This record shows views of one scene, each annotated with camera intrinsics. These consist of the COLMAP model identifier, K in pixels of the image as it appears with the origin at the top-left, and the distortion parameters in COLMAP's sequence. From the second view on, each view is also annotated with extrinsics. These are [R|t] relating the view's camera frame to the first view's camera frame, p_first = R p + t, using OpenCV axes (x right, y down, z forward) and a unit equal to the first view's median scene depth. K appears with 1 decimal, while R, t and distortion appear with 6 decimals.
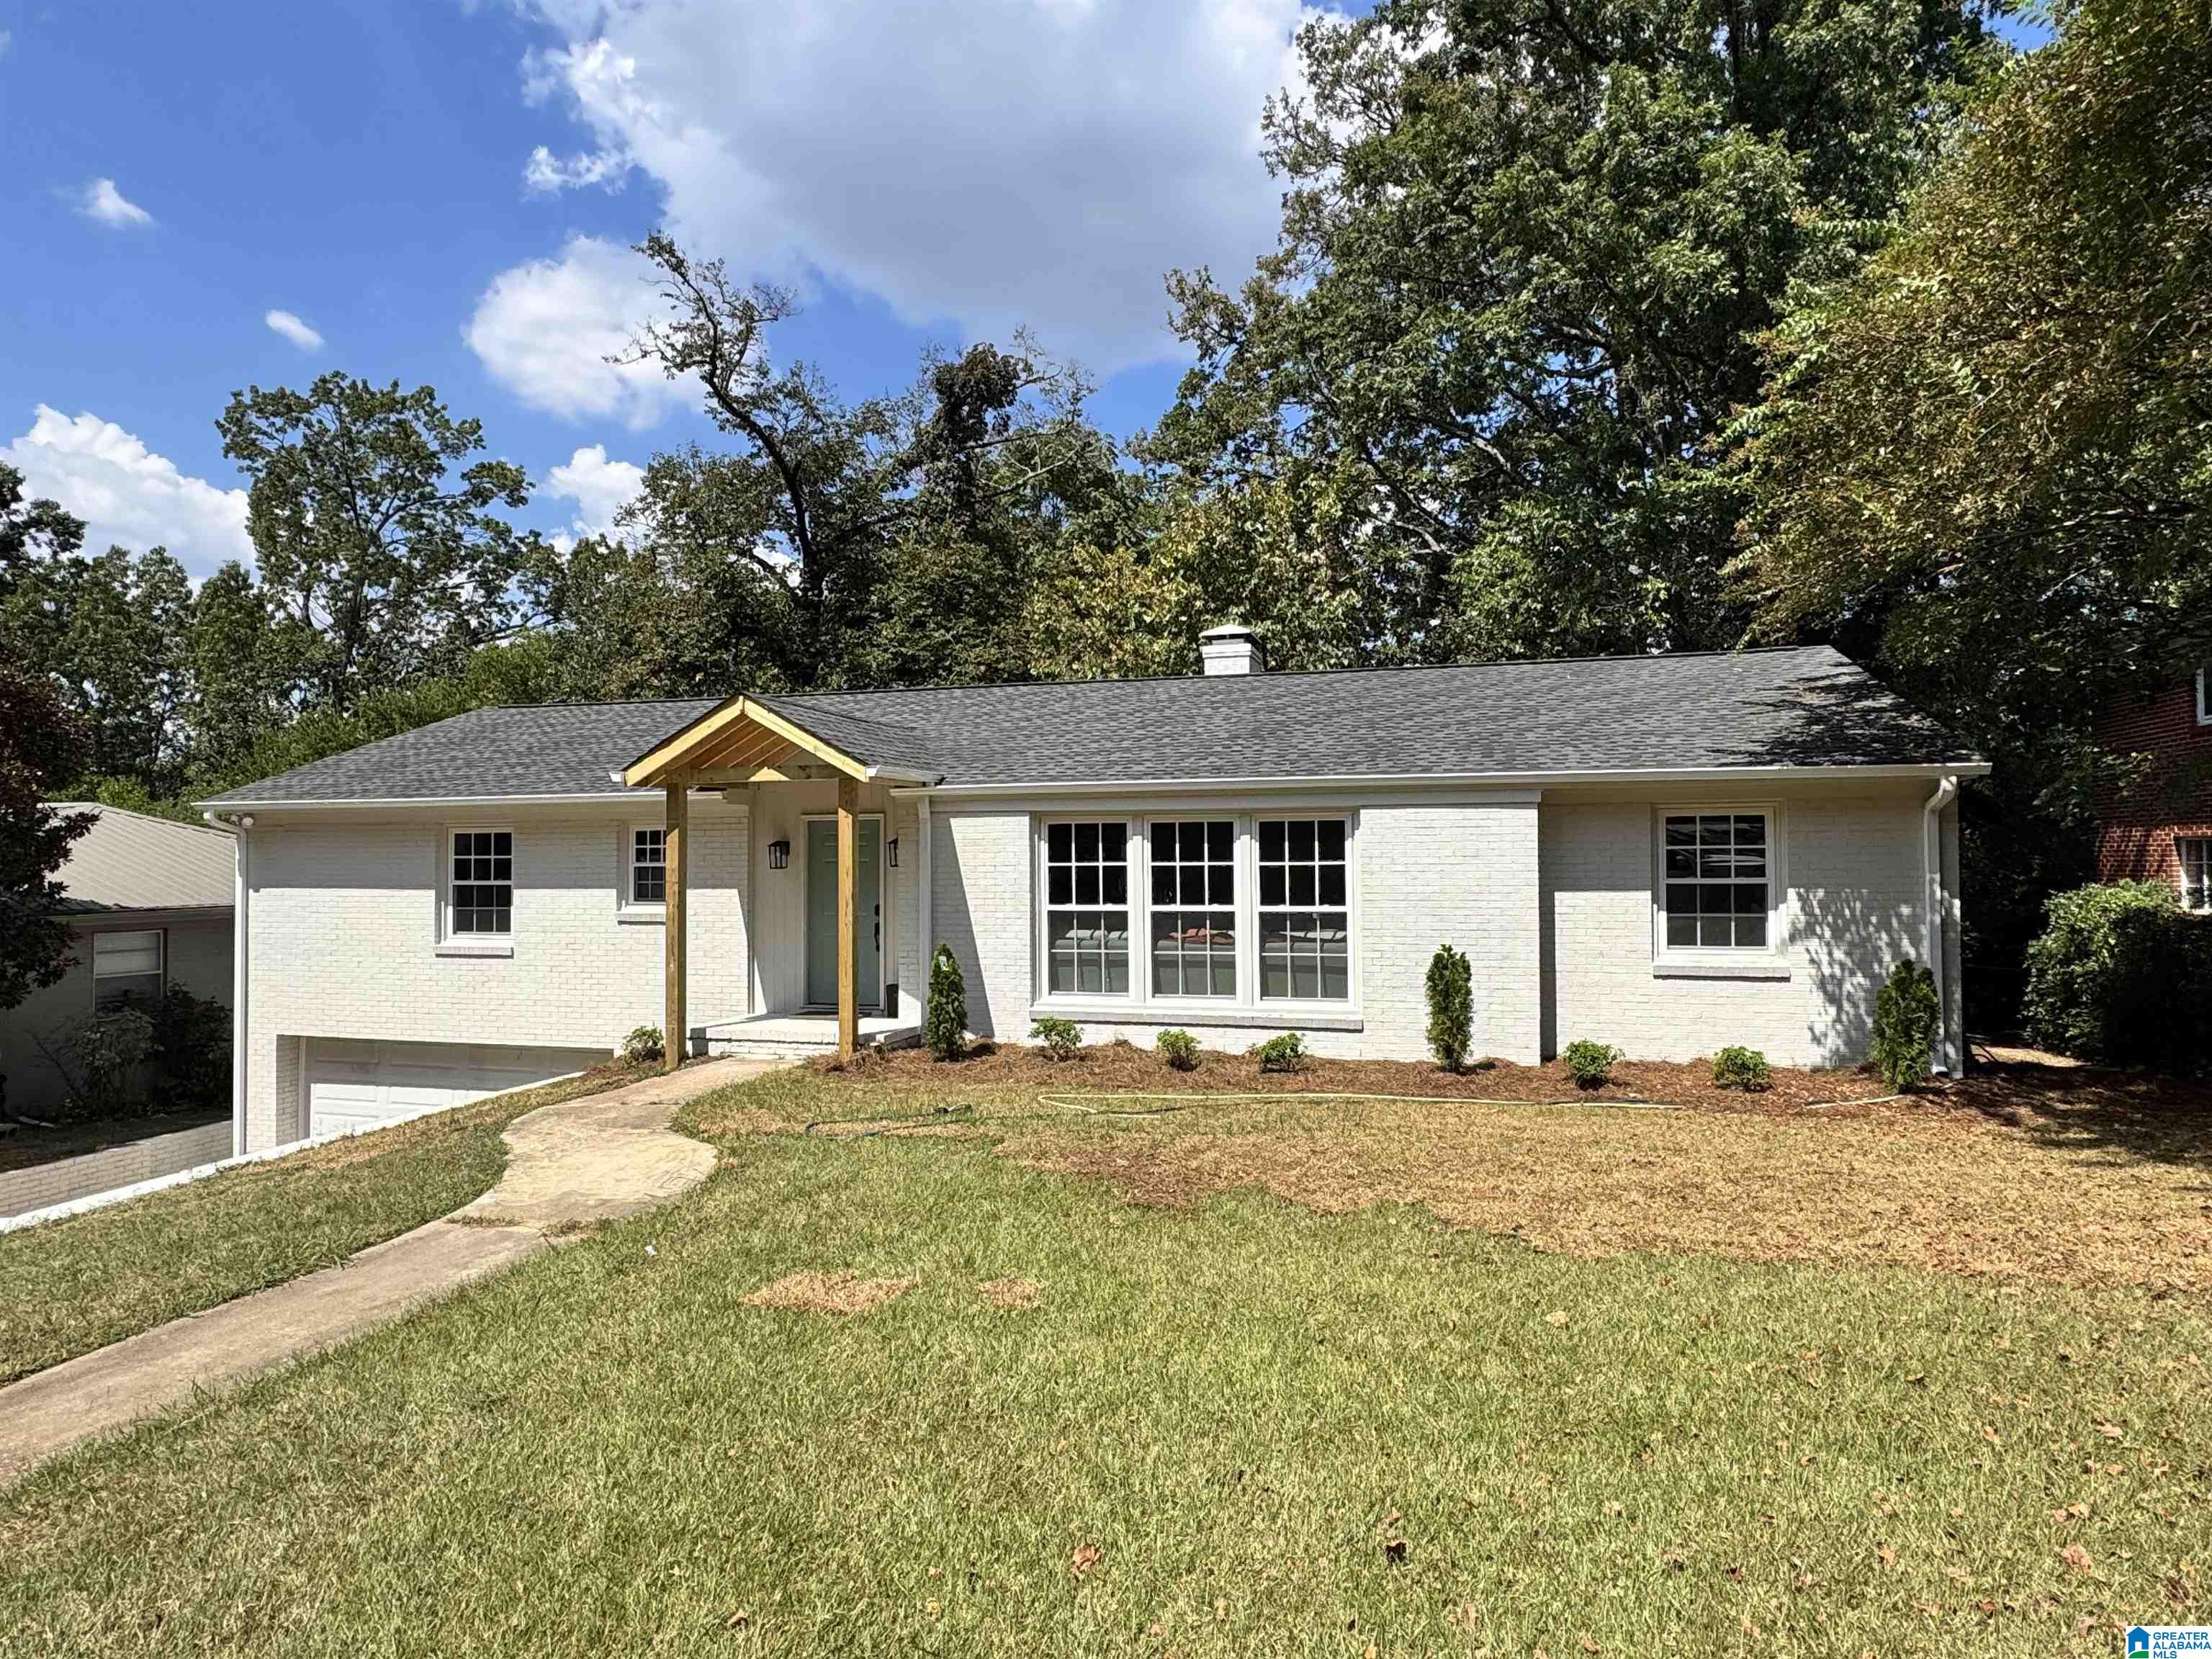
lens RADIAL K [[1300.3, 0, 1101.6], [0, 1300.3, 834.4], [0, 0, 1]] dist [0.007427, 0.002883]
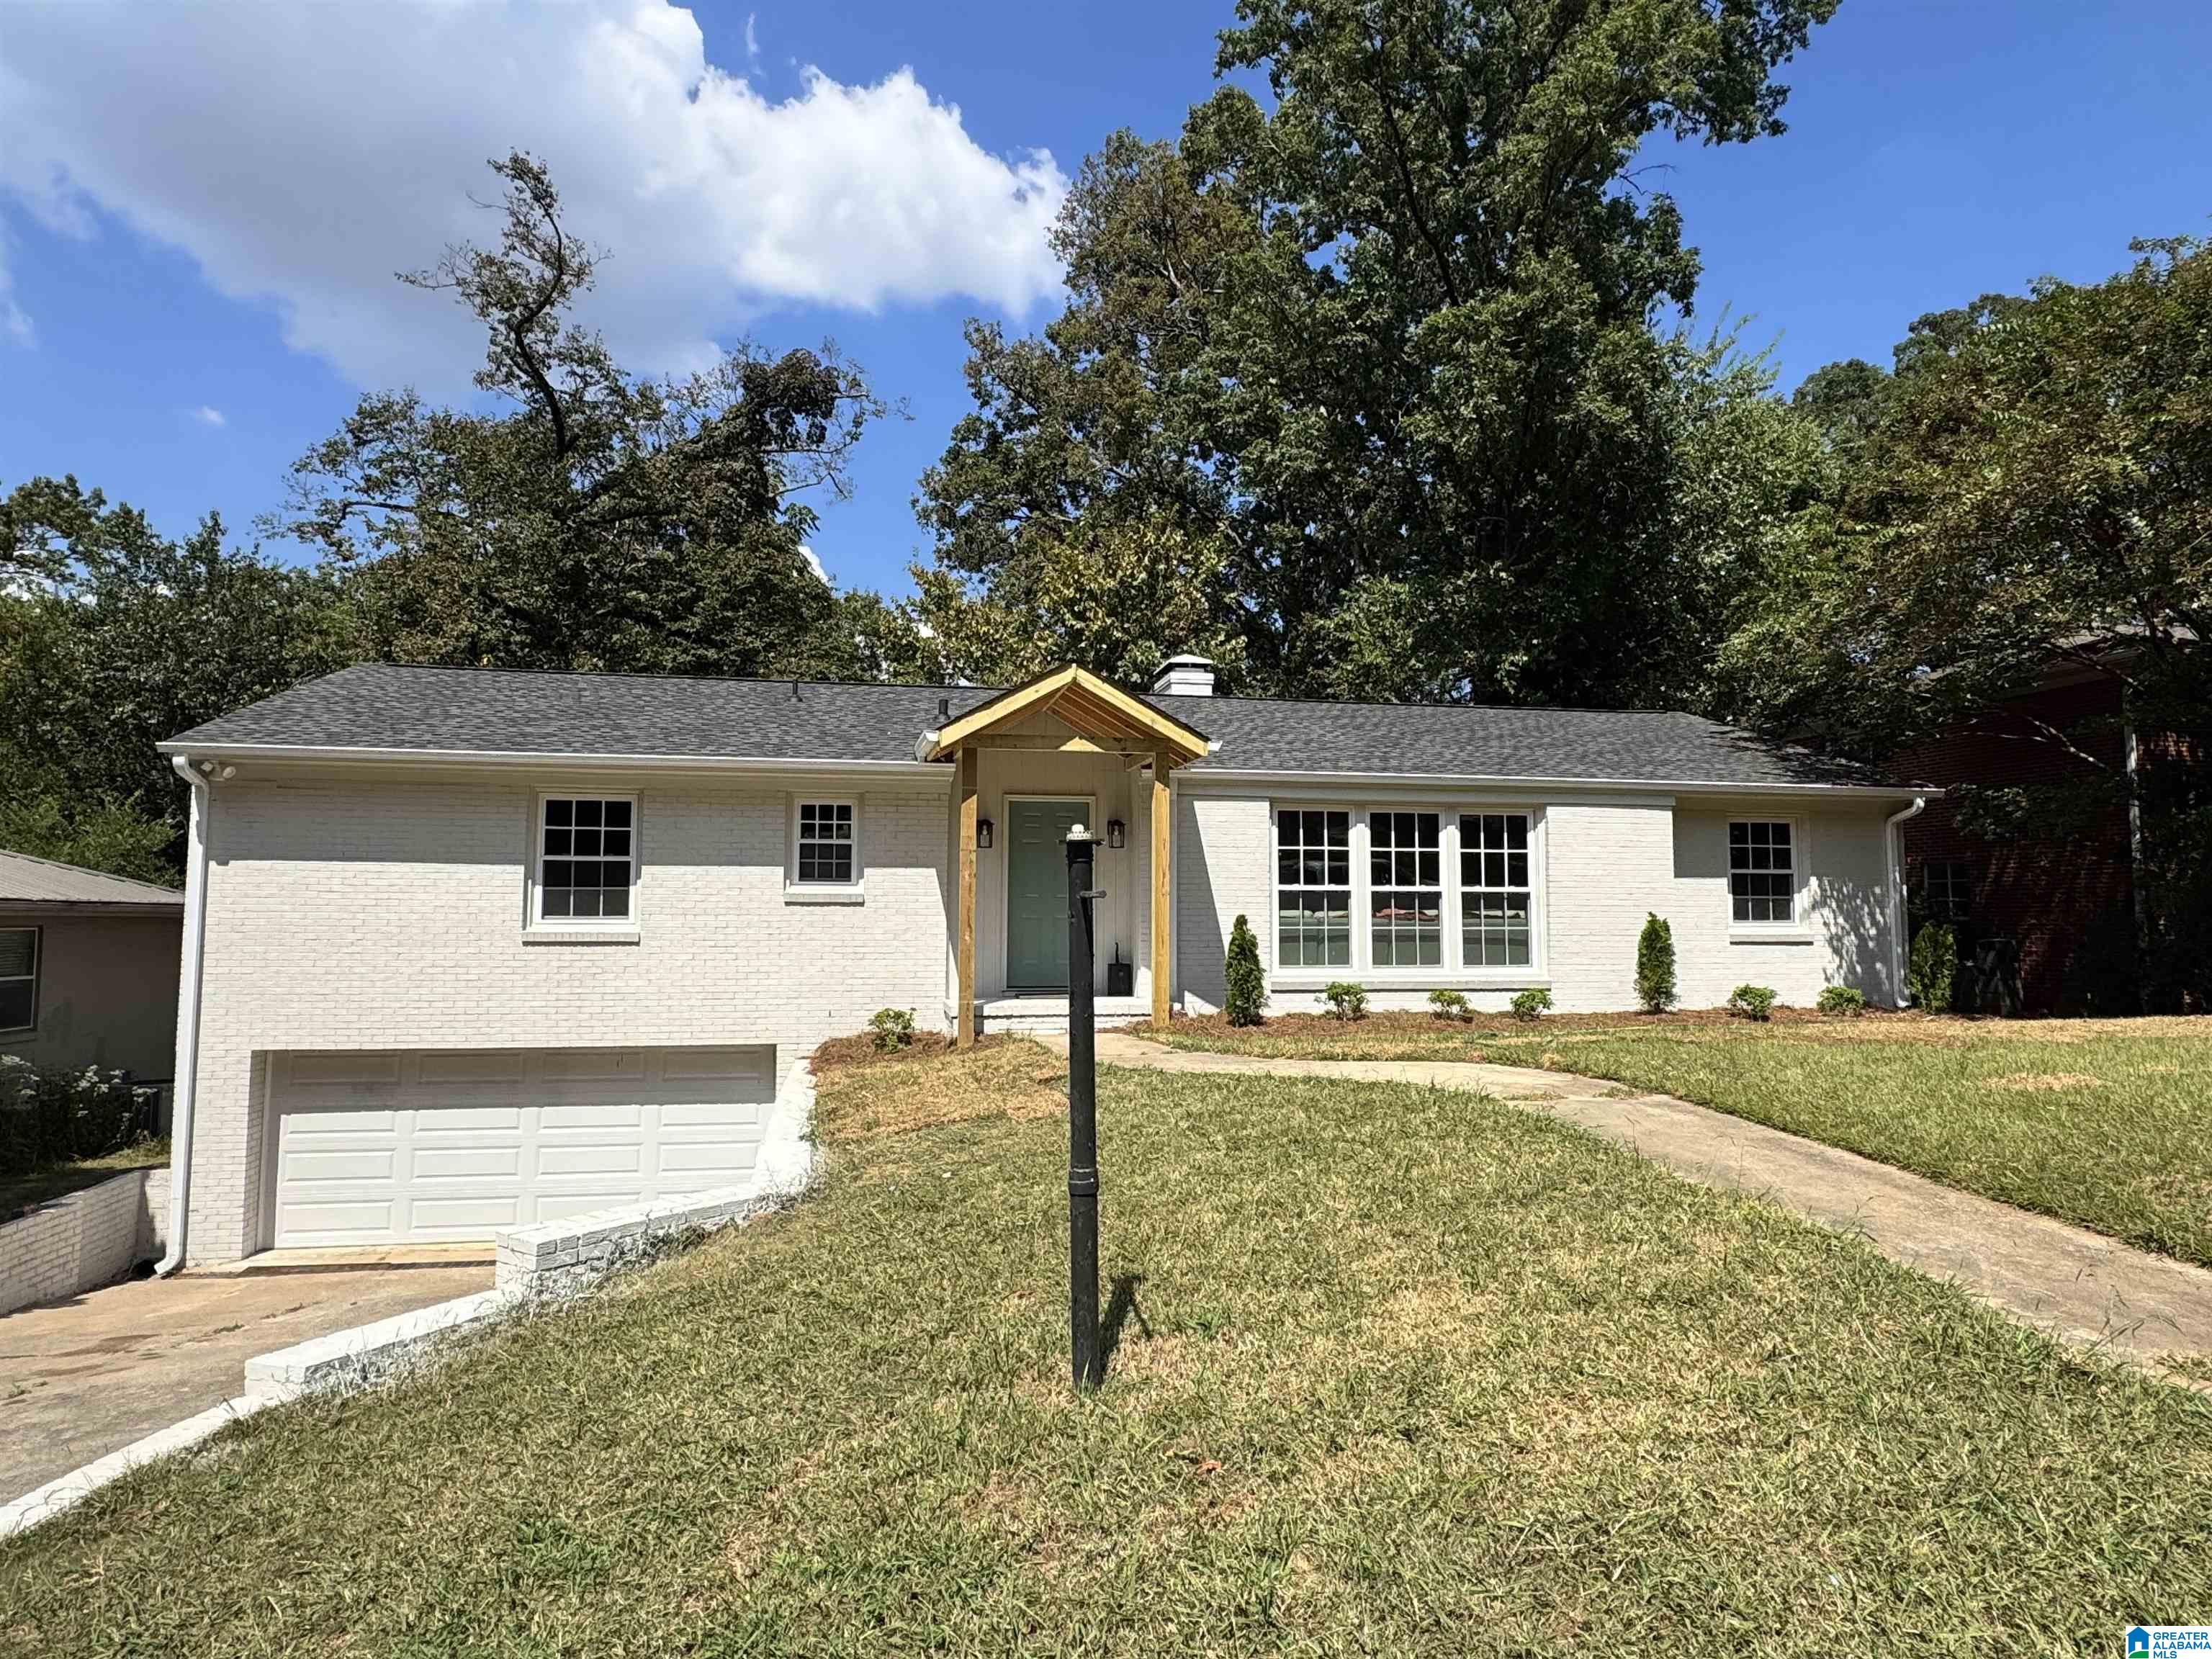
lens RADIAL K [[1300.3, 0, 1103.4], [0, 1300.3, 826.6], [0, 0, 1]] dist [0.007427, 0.002883]
pose [[0.892433, 0.042421, 0.449180, -0.674336], [-0.016131, 0.997934, -0.062197, 0.077245], [-0.450891, 0.048261, 0.891274, 0.103021]]
